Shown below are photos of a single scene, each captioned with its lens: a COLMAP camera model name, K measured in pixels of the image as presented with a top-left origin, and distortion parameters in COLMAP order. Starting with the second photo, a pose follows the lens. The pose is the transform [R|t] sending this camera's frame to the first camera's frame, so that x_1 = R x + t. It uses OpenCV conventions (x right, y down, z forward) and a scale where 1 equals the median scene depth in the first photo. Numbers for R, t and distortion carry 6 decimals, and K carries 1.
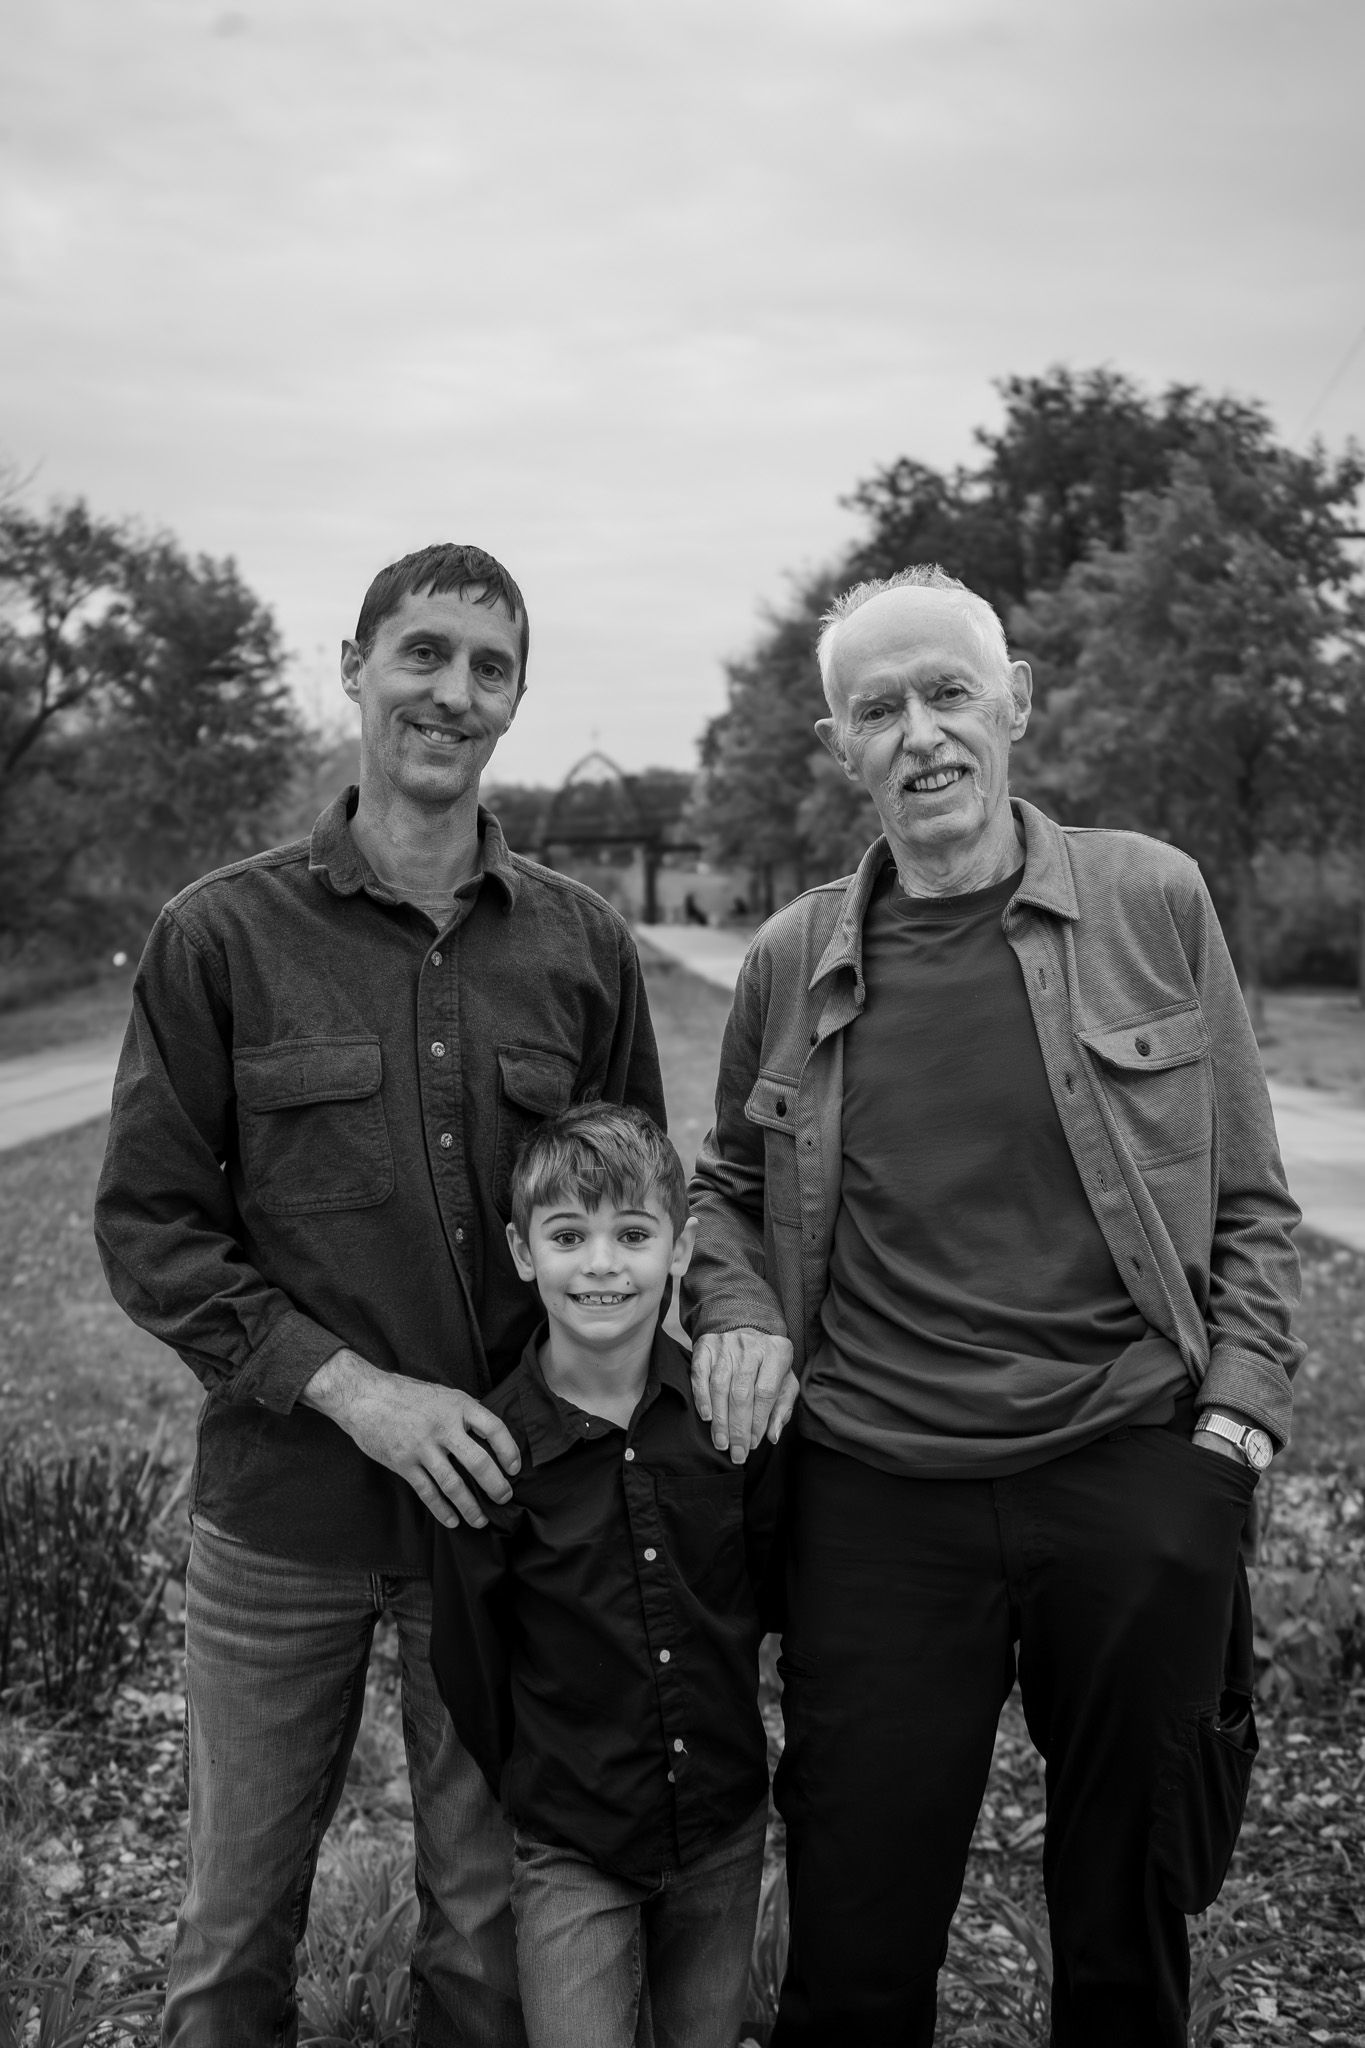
lens RADIAL K [[1965.2, 0, 695.2], [0, 1965.2, 1028.7], [0, 0, 1]] dist [0.110062, 0.000000]
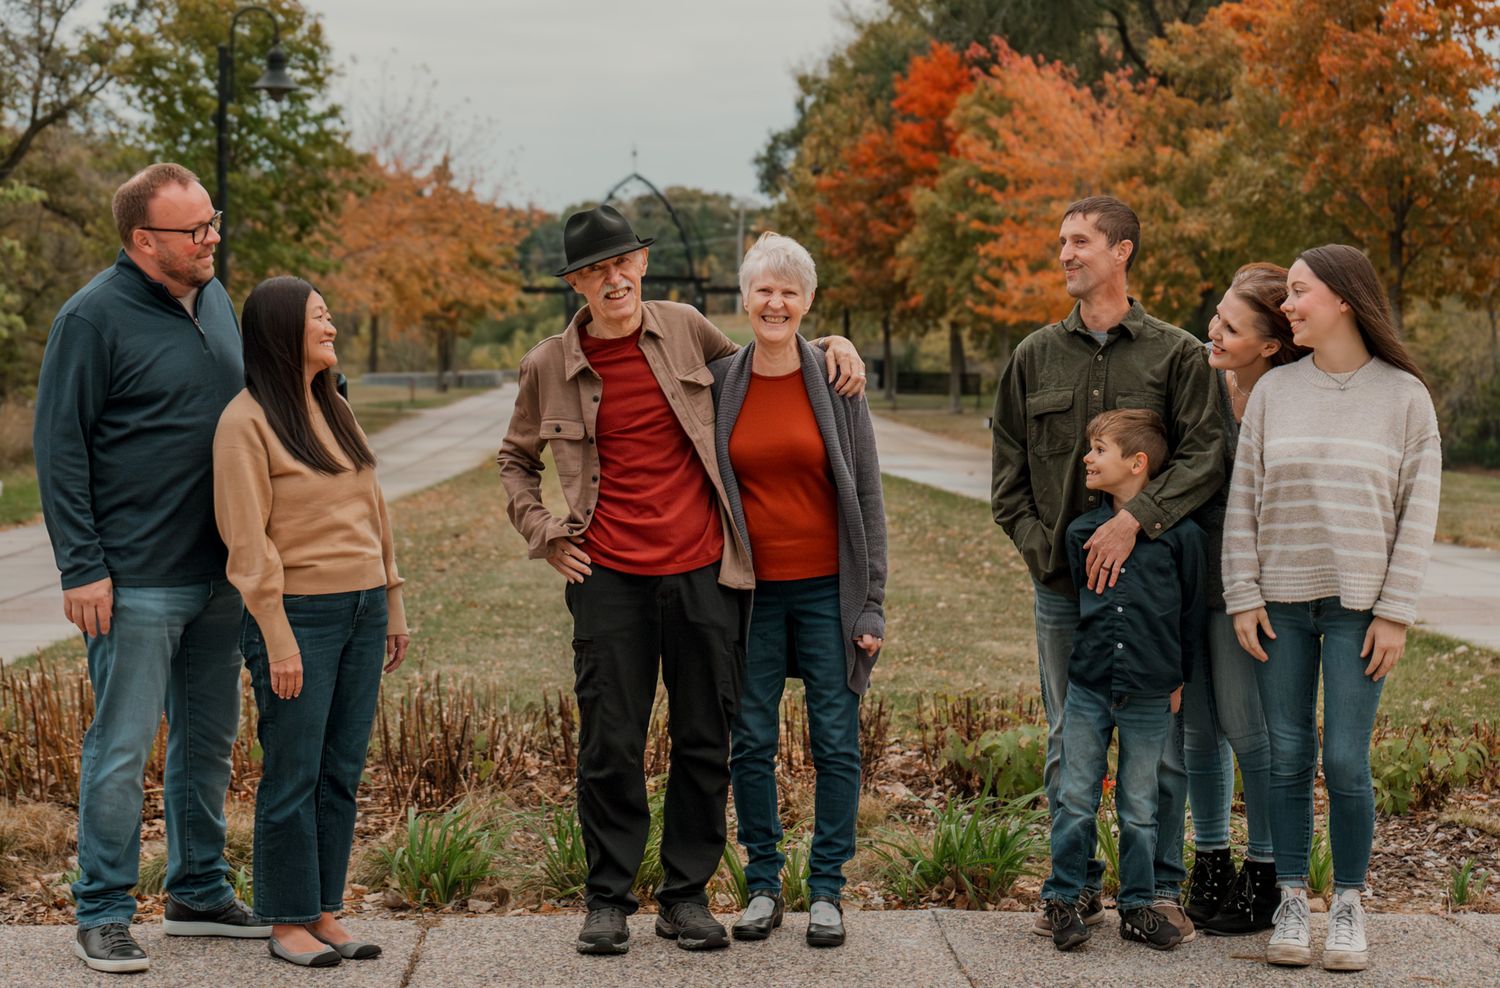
lens RADIAL K [[2881.5, 0, 749.0], [0, 2881.5, 487.6], [0, 0, 1]] dist [0.107015, 0.000000]
pose [[0.998968, 0.011691, 0.043890, -0.093506], [-0.010794, 0.999729, -0.020623, 0.029256], [-0.044119, 0.020128, 0.998824, -0.374775]]
